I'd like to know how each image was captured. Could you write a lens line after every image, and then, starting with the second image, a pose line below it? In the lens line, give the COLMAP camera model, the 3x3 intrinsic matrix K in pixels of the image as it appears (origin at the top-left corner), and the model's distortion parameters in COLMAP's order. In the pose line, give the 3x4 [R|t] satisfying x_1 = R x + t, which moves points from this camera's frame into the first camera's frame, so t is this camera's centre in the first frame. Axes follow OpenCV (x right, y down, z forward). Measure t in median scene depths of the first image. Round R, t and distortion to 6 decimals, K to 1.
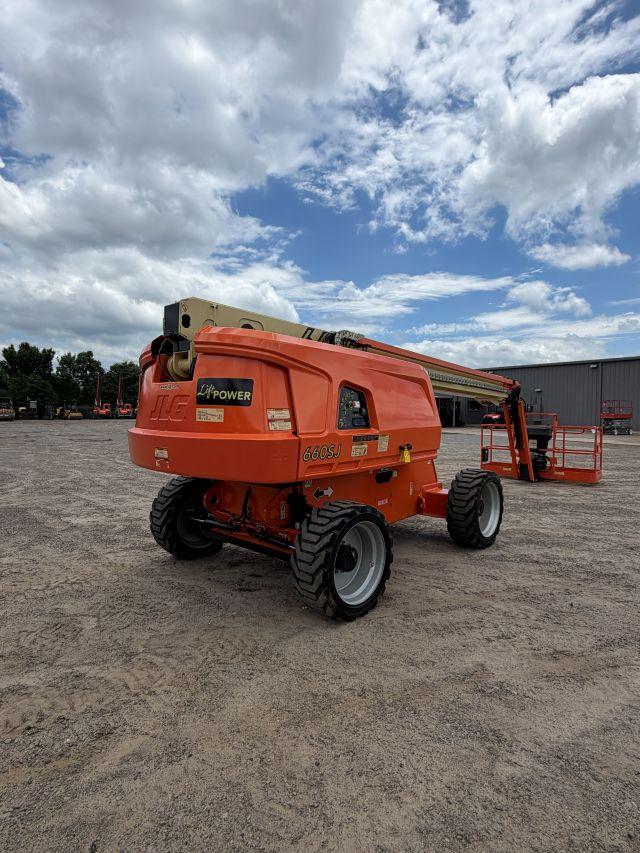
lens RADIAL K [[496.0, 0, 326.7], [0, 496.0, 460.2], [0, 0, 1]] dist [0.006191, -0.003670]
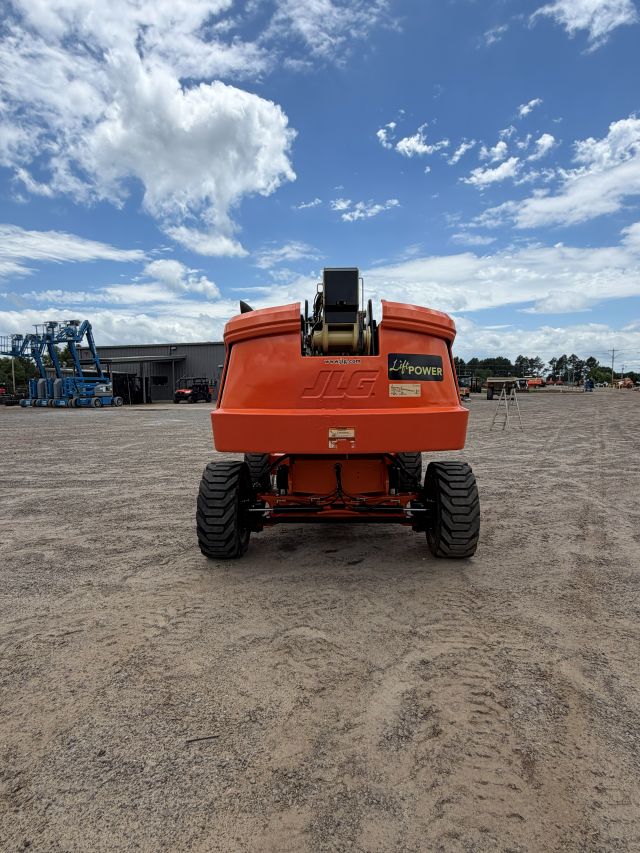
lens RADIAL K [[491.5, 0, 322.4], [0, 491.5, 455.5], [0, 0, 1]] dist [-0.000663, 0.002323]
pose [[0.733761, -0.110868, 0.670301, -0.096991], [0.083259, 0.993833, 0.073238, -0.004166], [-0.674287, 0.002069, 0.738467, 0.033311]]
